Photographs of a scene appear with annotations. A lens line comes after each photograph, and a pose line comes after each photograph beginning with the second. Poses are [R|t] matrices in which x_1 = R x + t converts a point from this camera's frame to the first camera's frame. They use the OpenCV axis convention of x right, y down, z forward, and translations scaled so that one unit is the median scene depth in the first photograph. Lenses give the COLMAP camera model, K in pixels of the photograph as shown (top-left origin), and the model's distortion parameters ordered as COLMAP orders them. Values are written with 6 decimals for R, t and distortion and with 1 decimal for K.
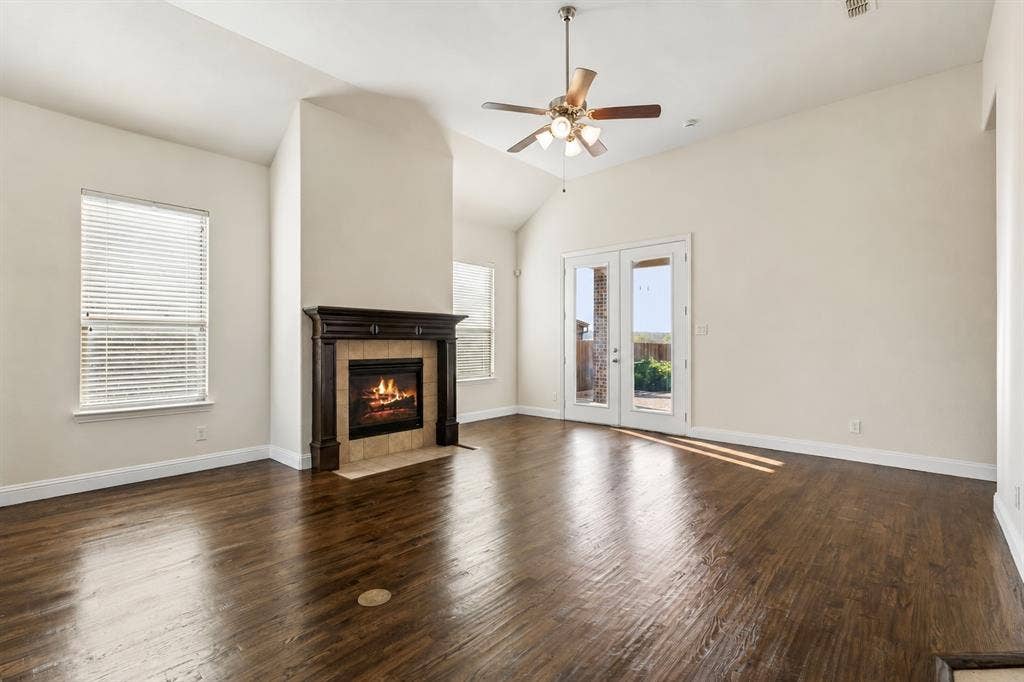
lens RADIAL K [[461.5, 0, 513.7], [0, 461.5, 341.7], [0, 0, 1]] dist [0.039814, 0.000647]
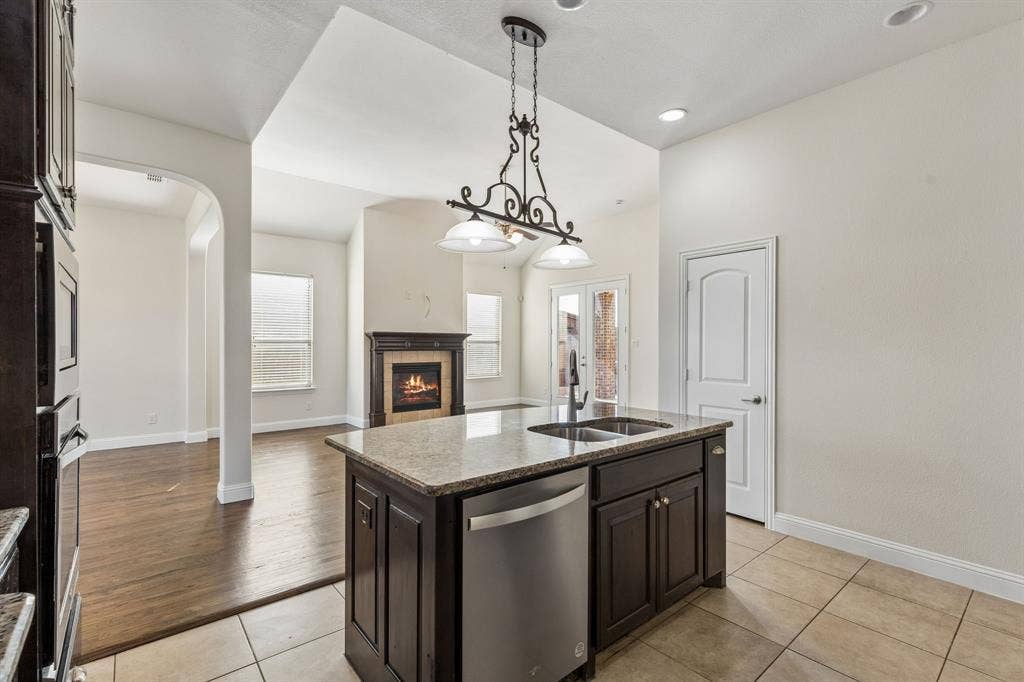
lens RADIAL K [[461.5, 0, 509.9], [0, 461.5, 343.7], [0, 0, 1]] dist [0.039814, 0.000647]
pose [[0.990019, -0.000306, -0.140932, 0.259217], [-0.000323, 0.999990, -0.004443, -0.020812], [0.140932, 0.004444, 0.990009, -0.500328]]
